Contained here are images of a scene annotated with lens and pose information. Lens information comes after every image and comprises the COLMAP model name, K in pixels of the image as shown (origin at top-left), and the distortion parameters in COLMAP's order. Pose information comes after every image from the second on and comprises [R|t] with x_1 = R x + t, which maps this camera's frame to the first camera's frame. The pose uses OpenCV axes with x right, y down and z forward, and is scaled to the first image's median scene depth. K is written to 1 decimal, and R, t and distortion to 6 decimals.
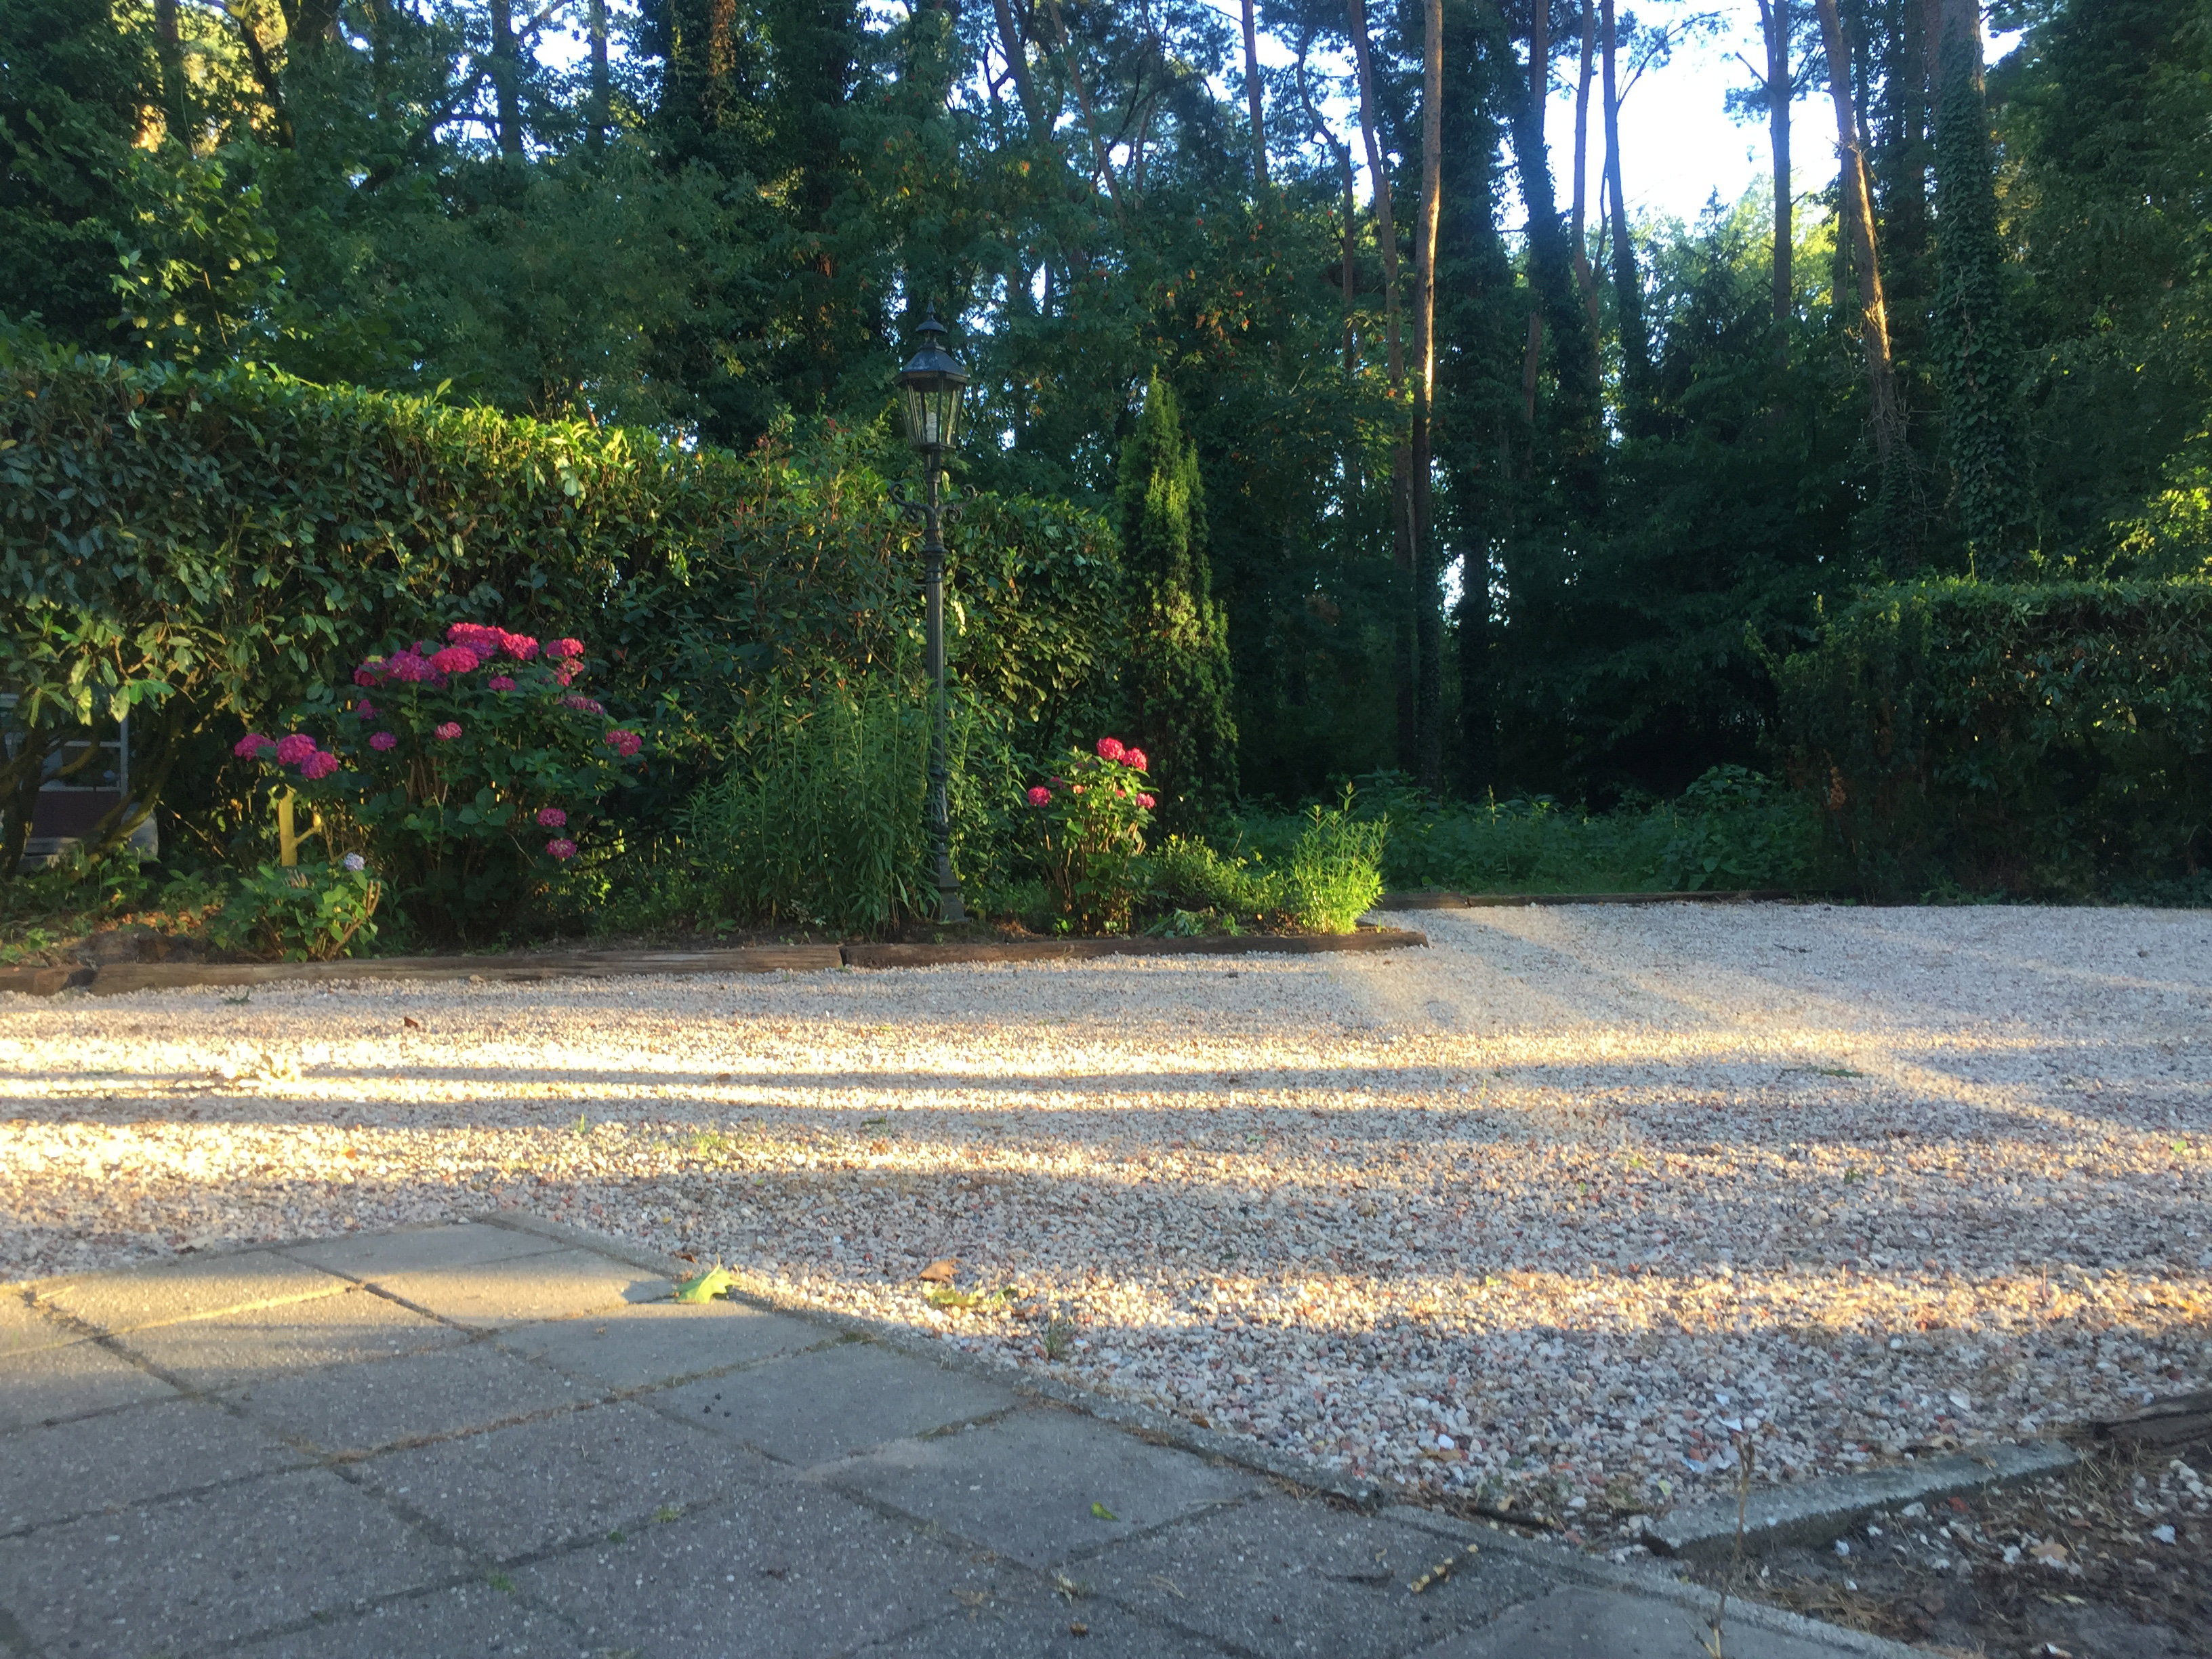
lens RADIAL K [[1919.9, 0, 1114.3], [0, 1919.9, 805.6], [0, 0, 1]] dist [0.057071, -0.051289]
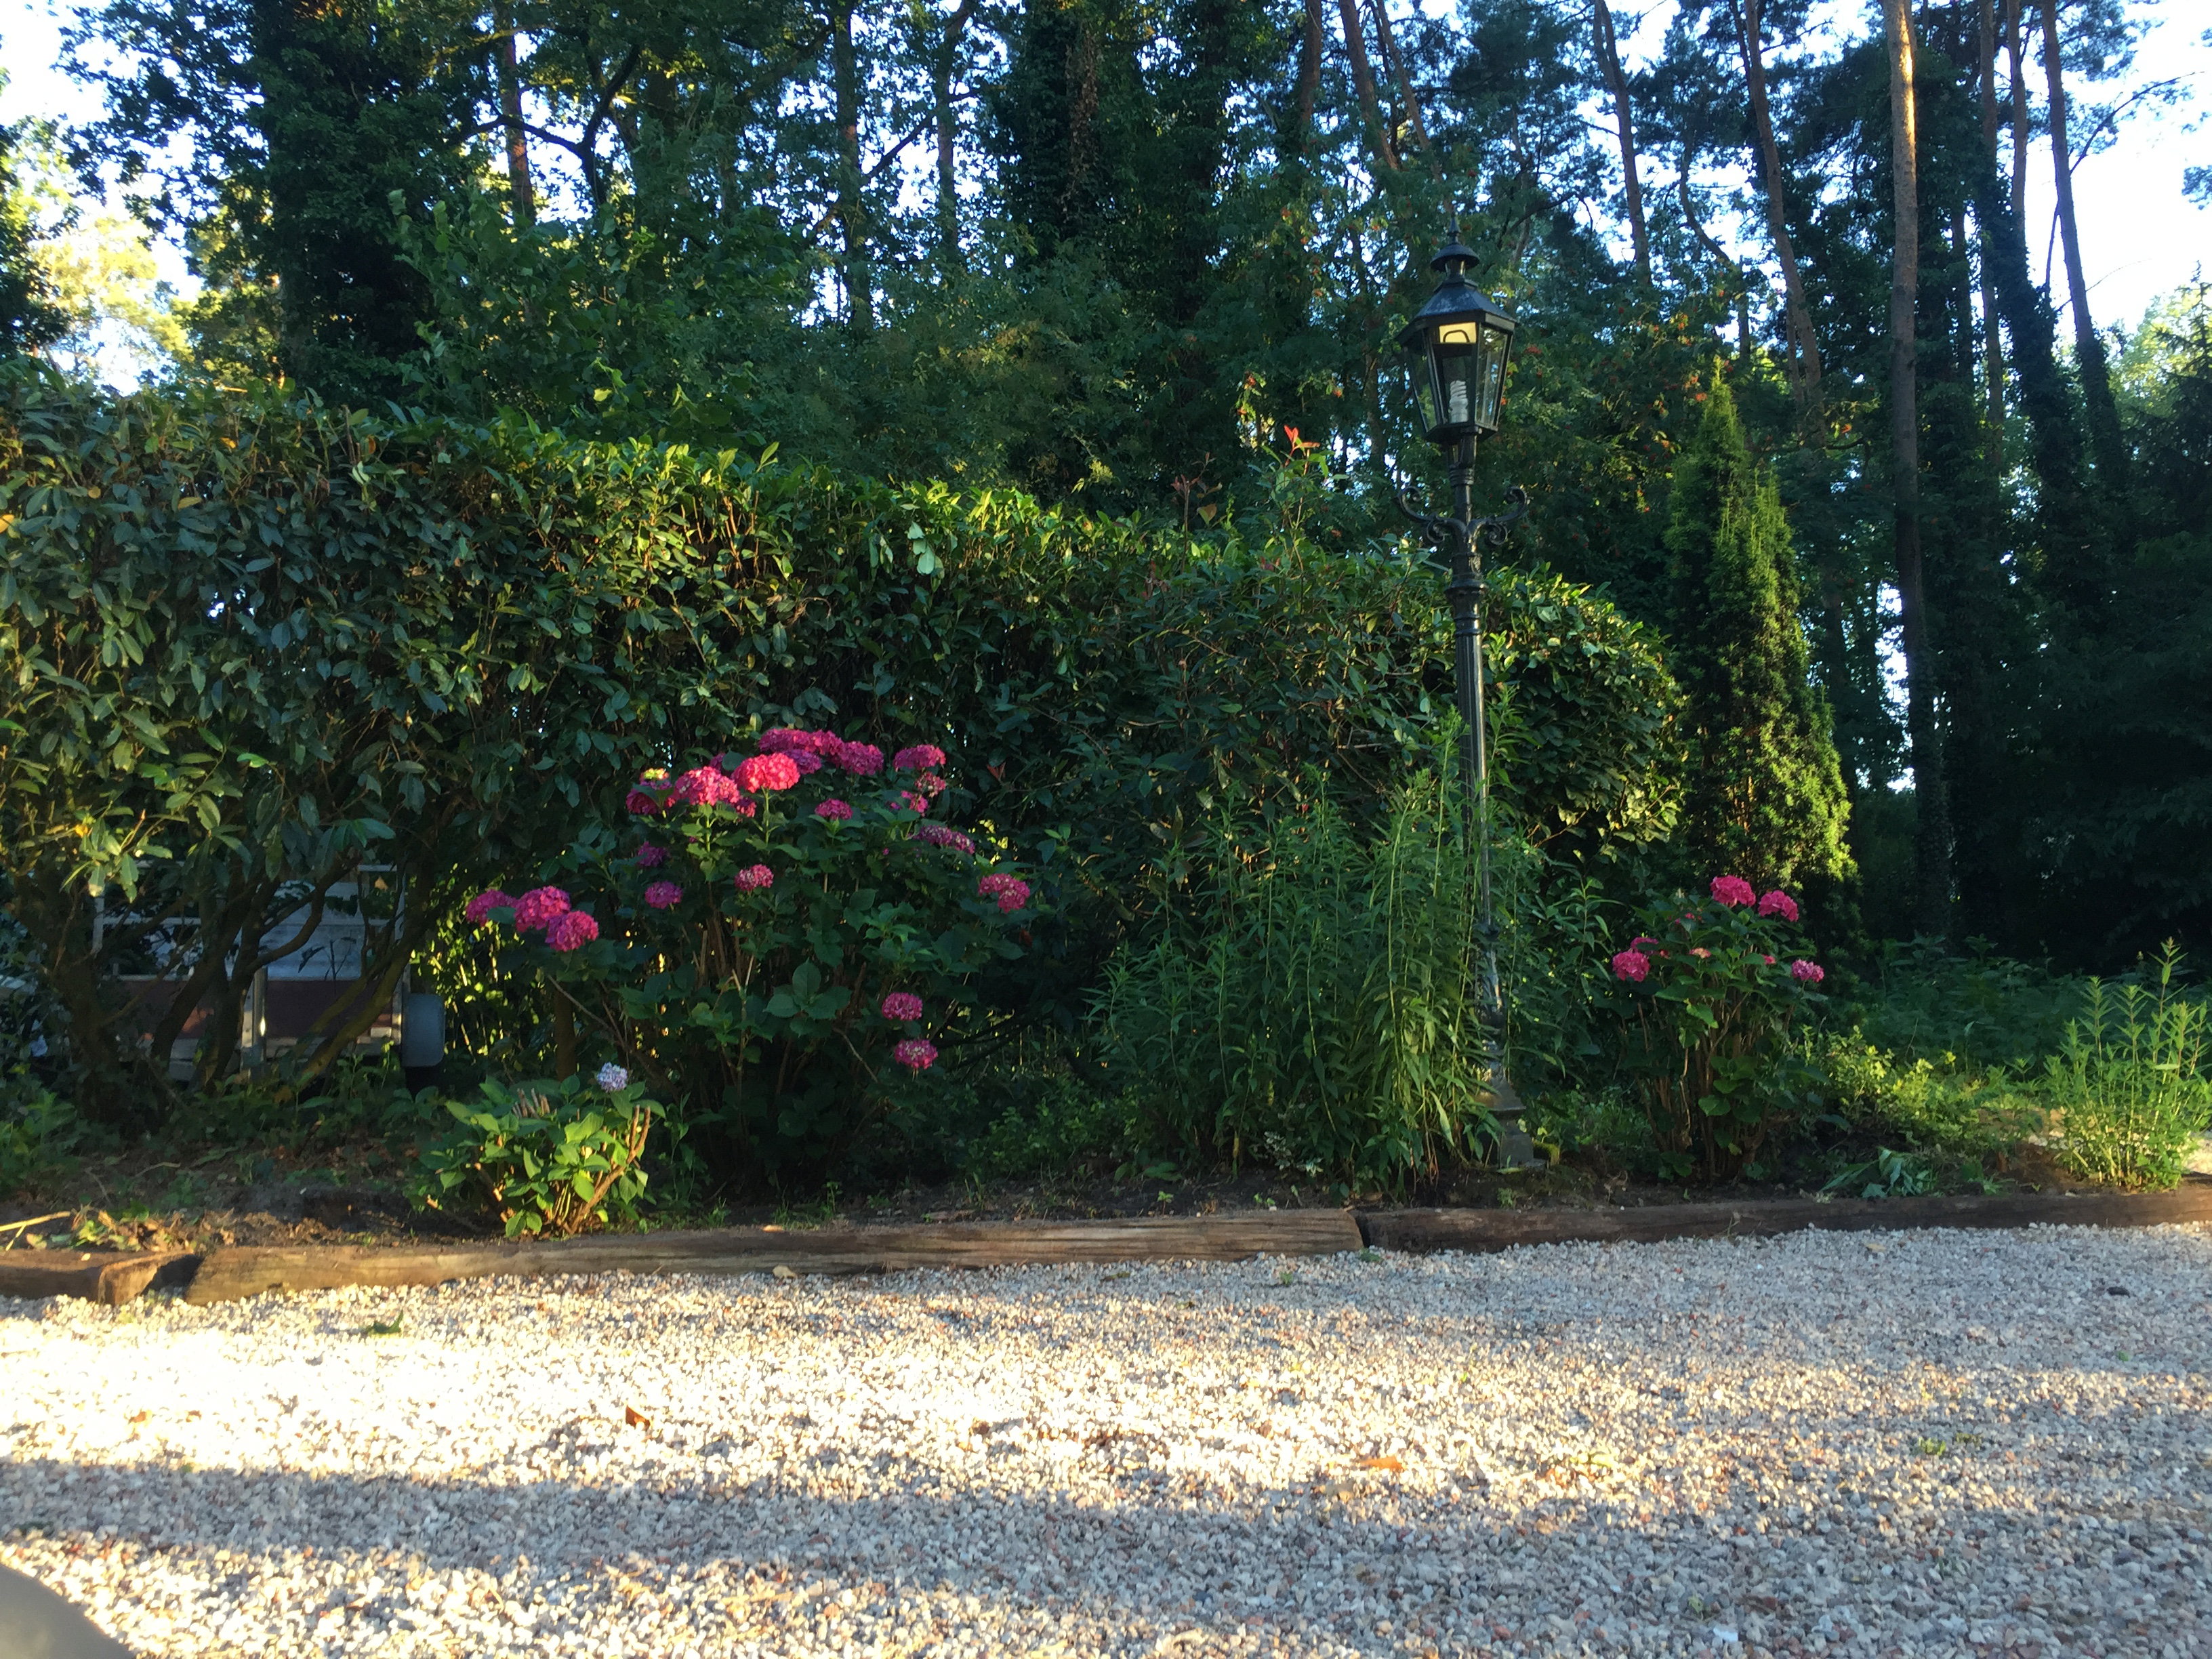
lens RADIAL K [[1919.9, 0, 1099.2], [0, 1919.9, 830.1], [0, 0, 1]] dist [0.057071, -0.051289]
pose [[0.983314, -0.026262, -0.180011, -0.095111], [0.011162, 0.996370, -0.084389, 0.002391], [0.181574, 0.080972, 0.980038, 0.327958]]
